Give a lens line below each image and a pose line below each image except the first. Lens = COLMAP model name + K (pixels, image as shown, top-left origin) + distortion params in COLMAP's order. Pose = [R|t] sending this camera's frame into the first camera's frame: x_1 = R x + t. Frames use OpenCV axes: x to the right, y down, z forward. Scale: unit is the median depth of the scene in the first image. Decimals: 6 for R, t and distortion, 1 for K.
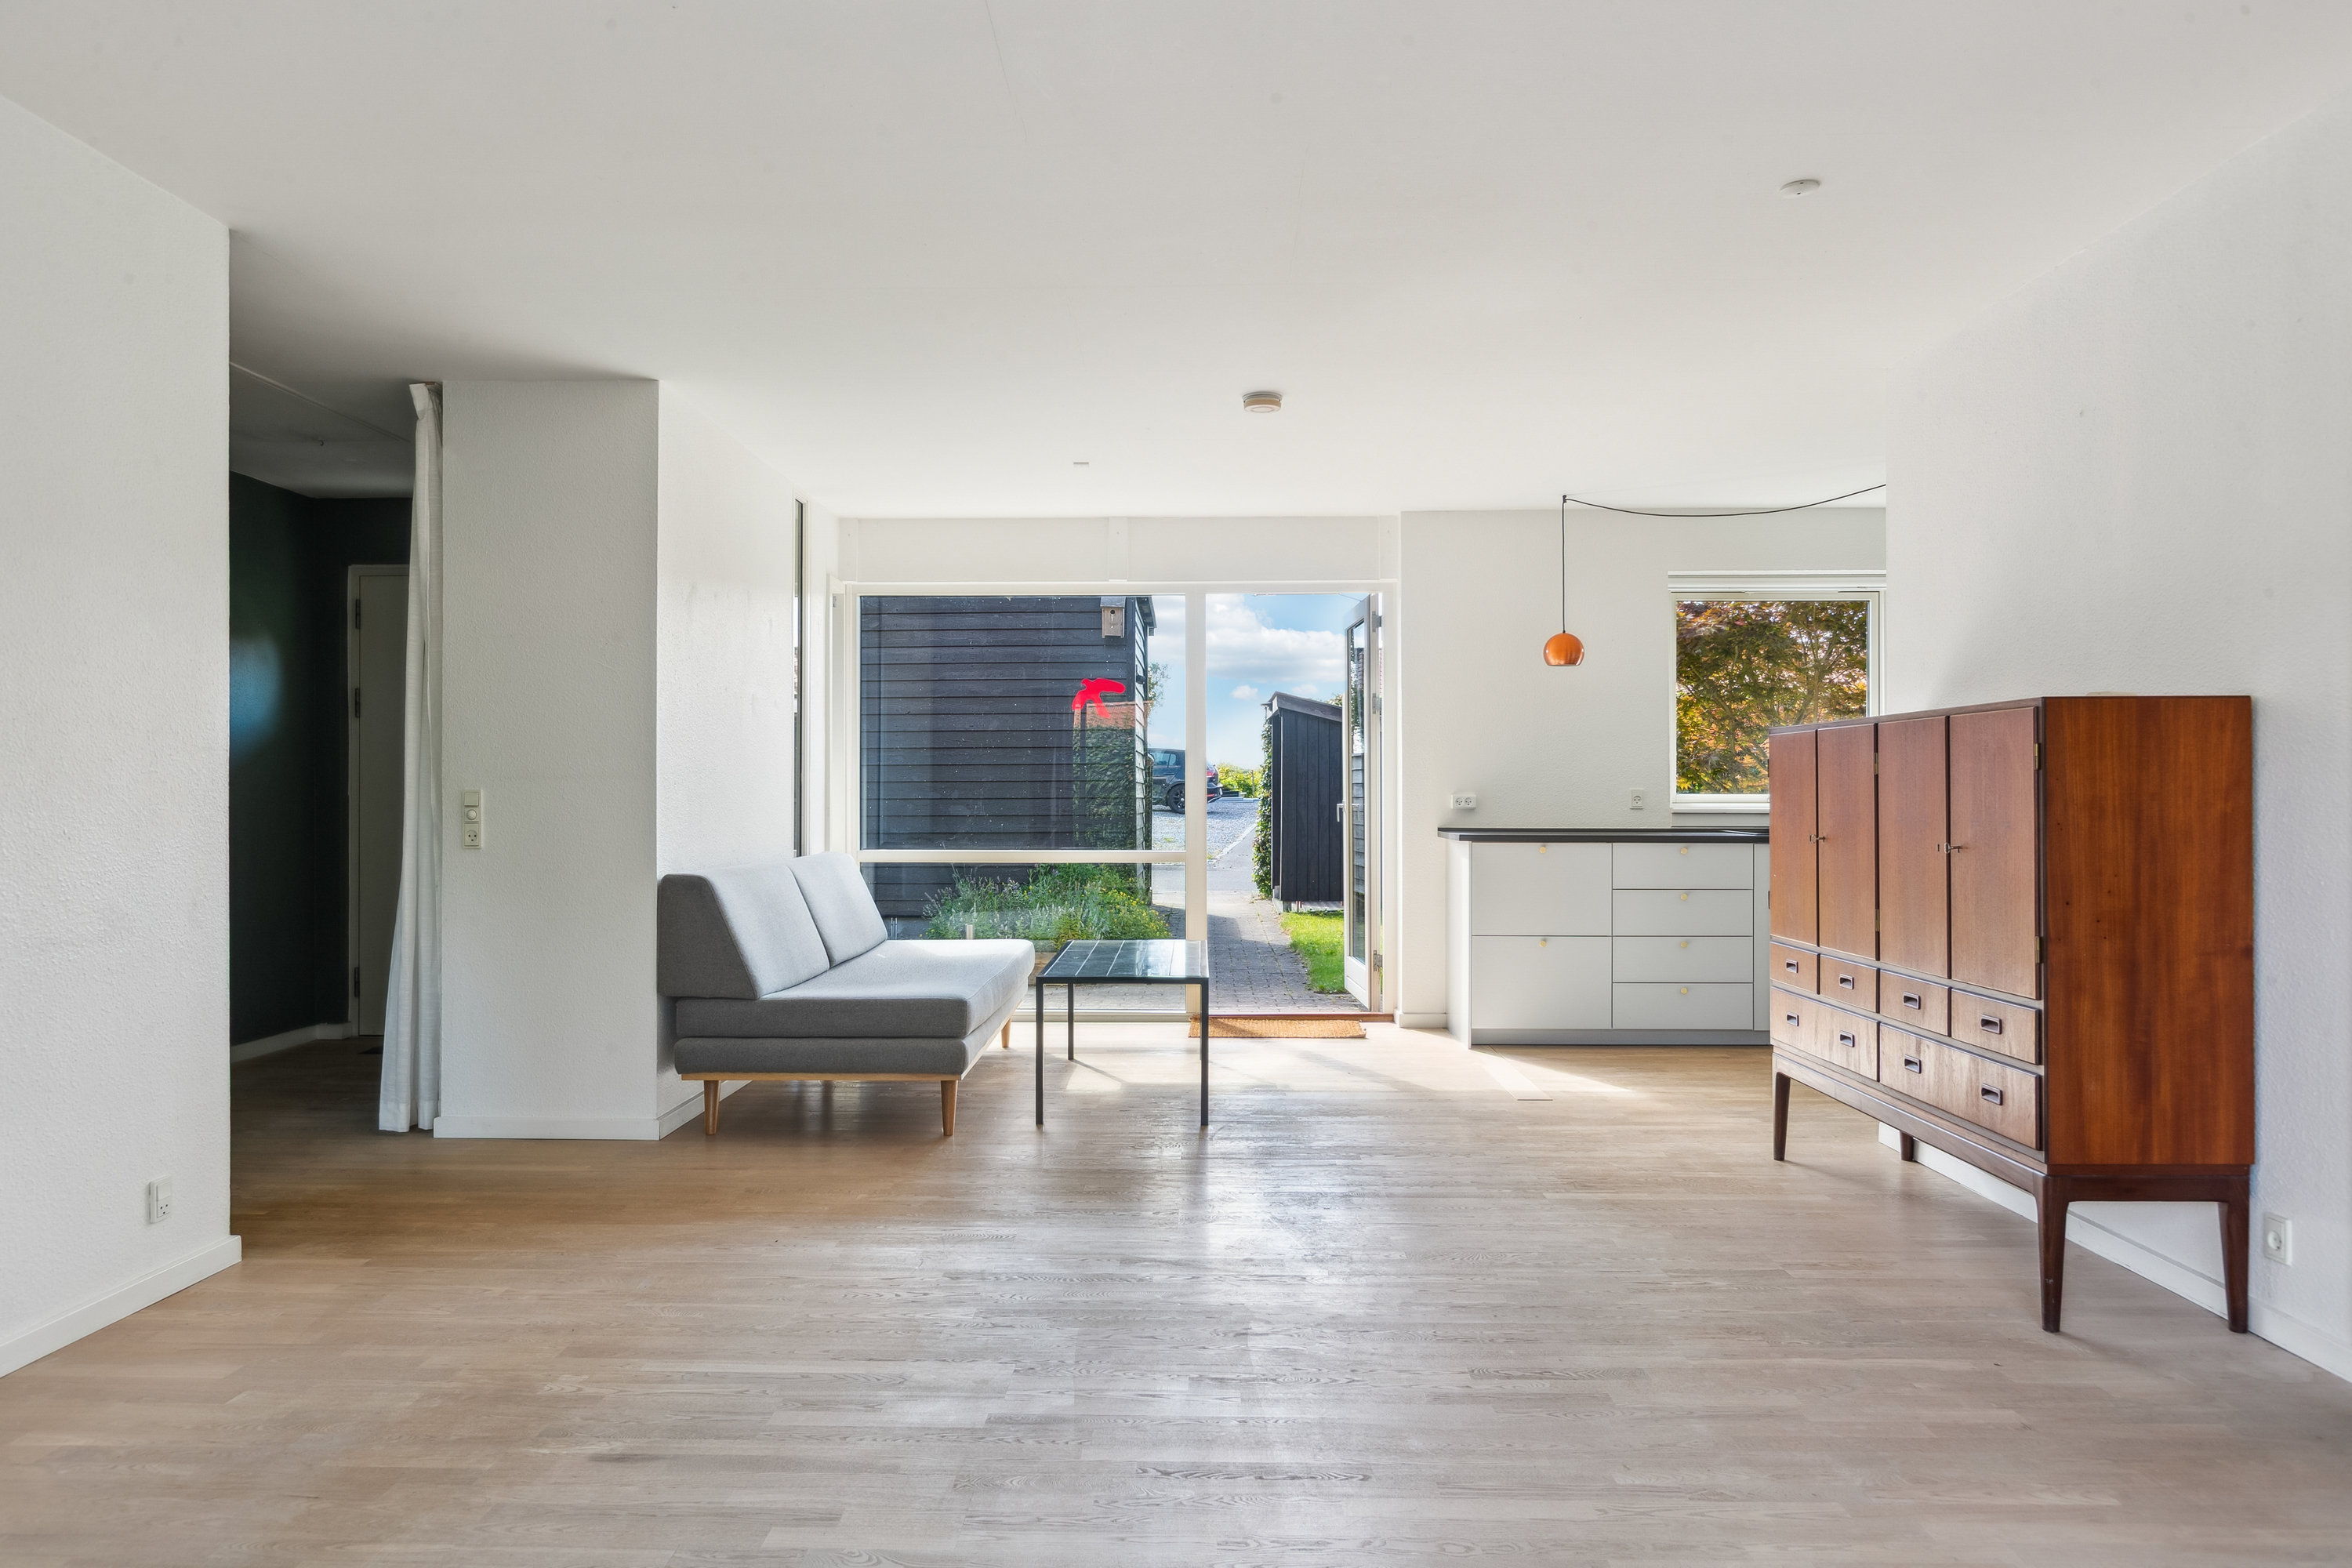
lens RADIAL K [[1593.4, 0, 1174.9], [0, 1593.4, 783.9], [0, 0, 1]] dist [-0.006951, 0.005020]
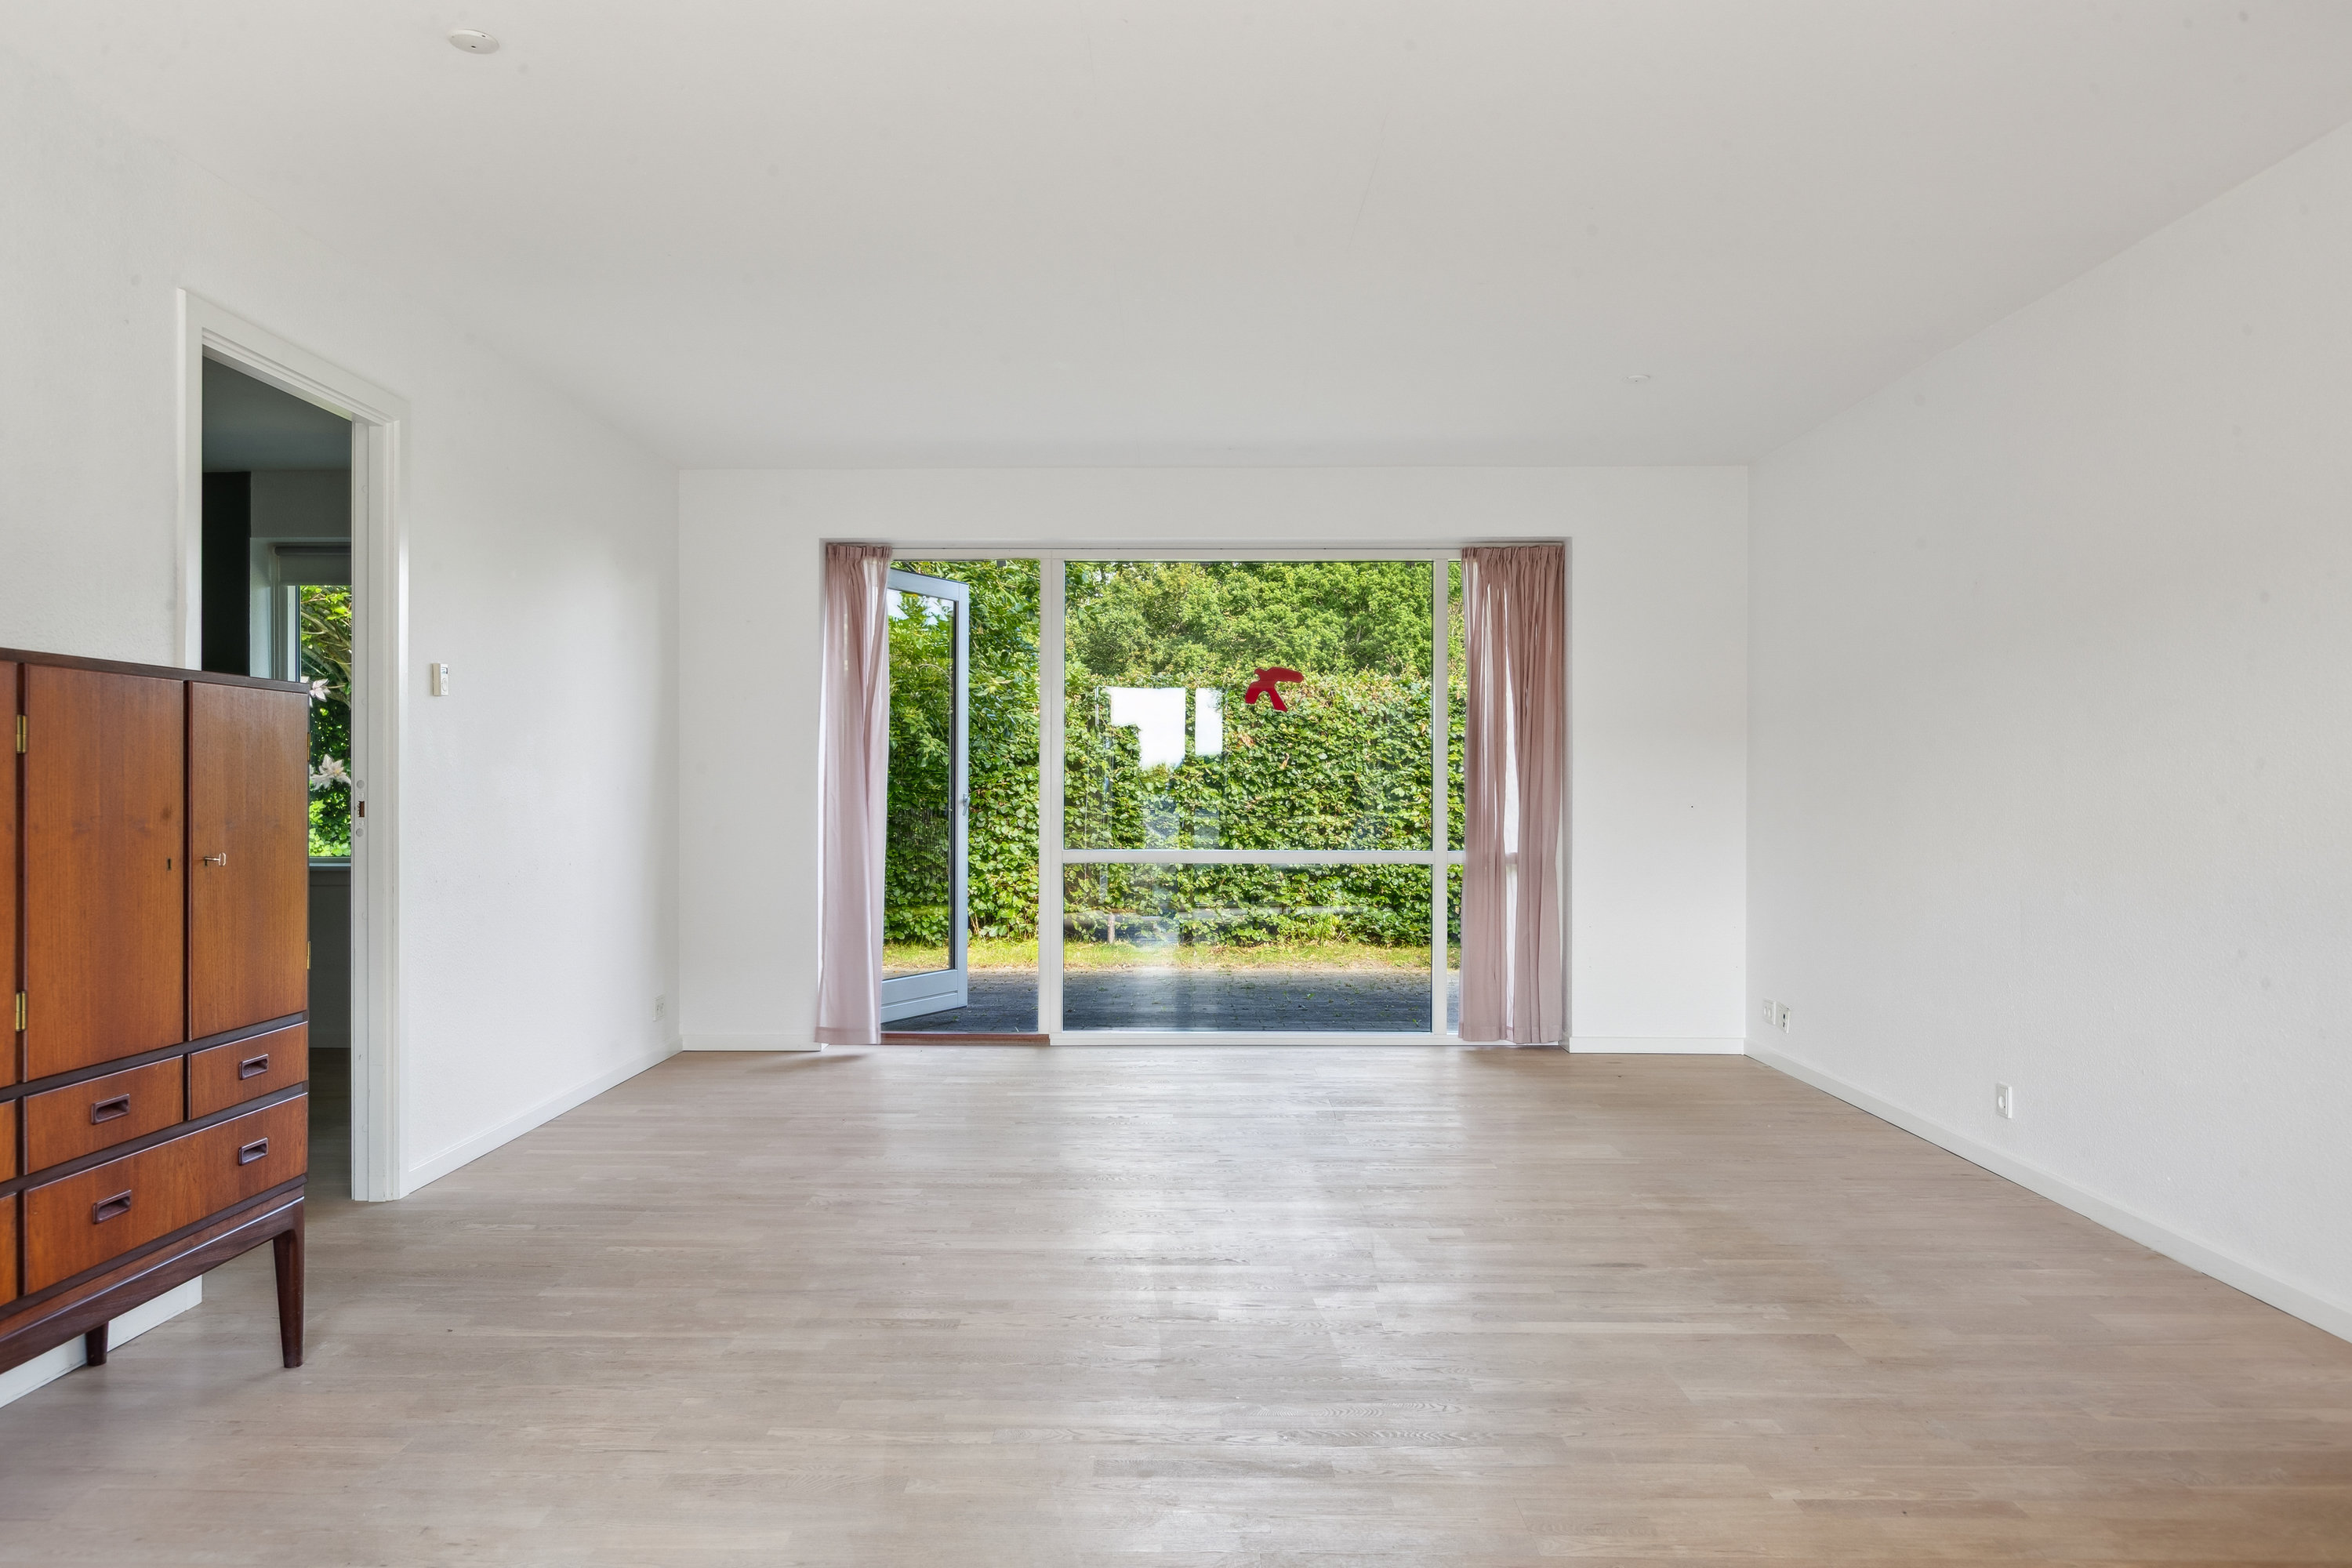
lens RADIAL K [[1593.4, 0, 1174.9], [0, 1593.4, 786.2], [0, 0, 1]] dist [-0.006951, 0.005020]
pose [[-0.999918, -0.000628, -0.012828, 0.053648], [-0.000529, 0.999970, -0.007730, 0.014111], [0.012832, -0.007722, -0.999888, 2.118502]]
